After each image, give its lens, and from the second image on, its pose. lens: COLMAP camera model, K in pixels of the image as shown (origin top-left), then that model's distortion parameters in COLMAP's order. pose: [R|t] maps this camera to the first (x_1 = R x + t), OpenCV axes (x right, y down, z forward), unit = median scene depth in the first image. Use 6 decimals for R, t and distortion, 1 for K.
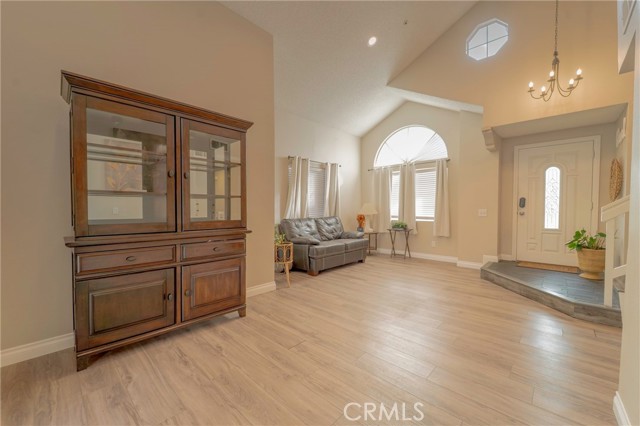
lens RADIAL K [[257.2, 0, 317.9], [0, 257.2, 212.2], [0, 0, 1]] dist [0.002280, -0.001225]
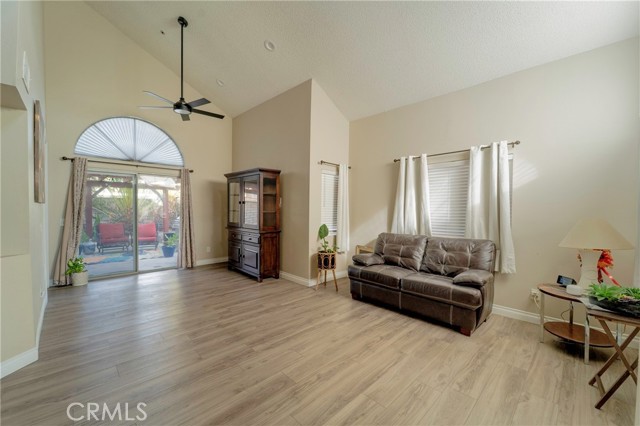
lens RADIAL K [[257.2, 0, 316.2], [0, 257.2, 211.4], [0, 0, 1]] dist [0.002280, -0.001225]
pose [[-0.034098, 0.006628, -0.999397, 1.008674], [-0.034360, 0.999379, 0.007800, -0.059137], [0.998828, 0.034605, -0.033849, 1.040435]]
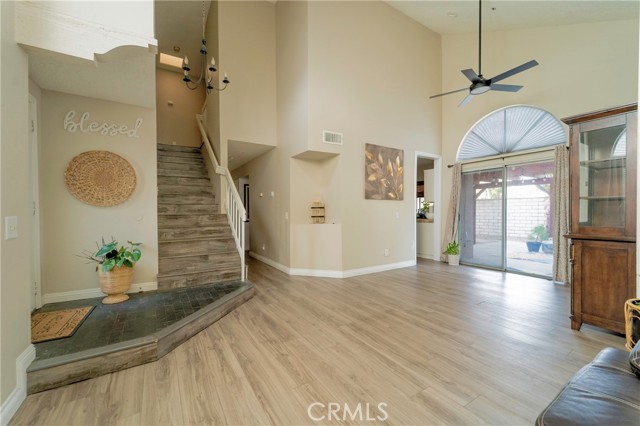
lens RADIAL K [[257.2, 0, 314.5], [0, 257.2, 210.0], [0, 0, 1]] dist [0.002280, -0.001225]
pose [[-0.967742, -0.002665, 0.251929, 0.254726], [0.003683, 0.999688, 0.024724, -0.025995], [-0.251916, 0.024855, -0.967430, 1.554006]]
